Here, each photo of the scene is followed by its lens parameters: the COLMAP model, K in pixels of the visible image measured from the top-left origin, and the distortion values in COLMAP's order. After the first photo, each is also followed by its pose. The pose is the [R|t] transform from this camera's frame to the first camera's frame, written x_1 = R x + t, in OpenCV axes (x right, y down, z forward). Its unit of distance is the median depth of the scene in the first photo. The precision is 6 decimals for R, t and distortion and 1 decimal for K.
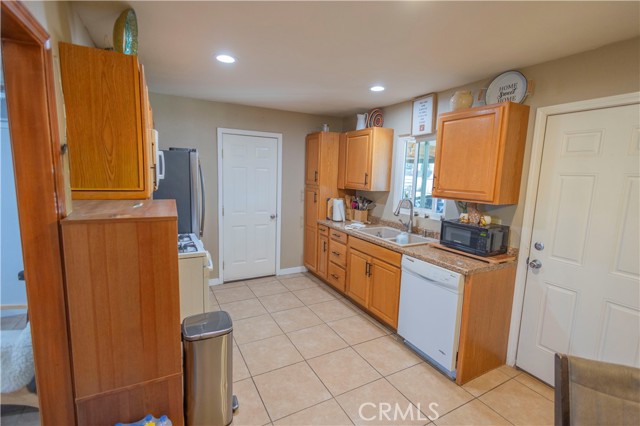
lens RADIAL K [[292.7, 0, 320.0], [0, 292.7, 213.0], [0, 0, 1]] dist [0.000427, 0.000107]
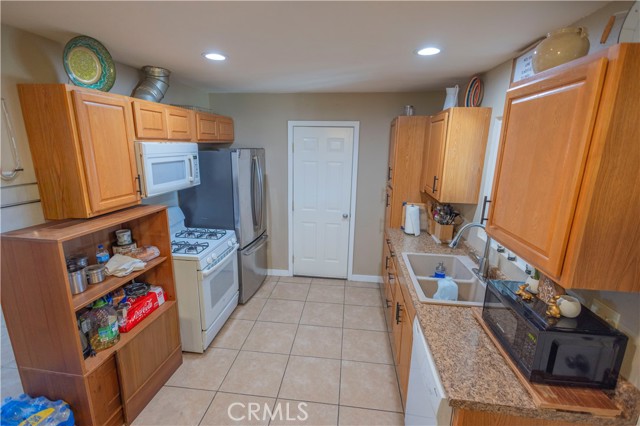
lens RADIAL K [[292.7, 0, 320.0], [0, 292.7, 213.0], [0, 0, 1]] dist [0.000427, 0.000107]
pose [[0.816568, 0.117567, -0.565150, 0.309008], [-0.070689, 0.992037, 0.104235, -0.093607], [0.572904, -0.045165, 0.818377, 0.243908]]
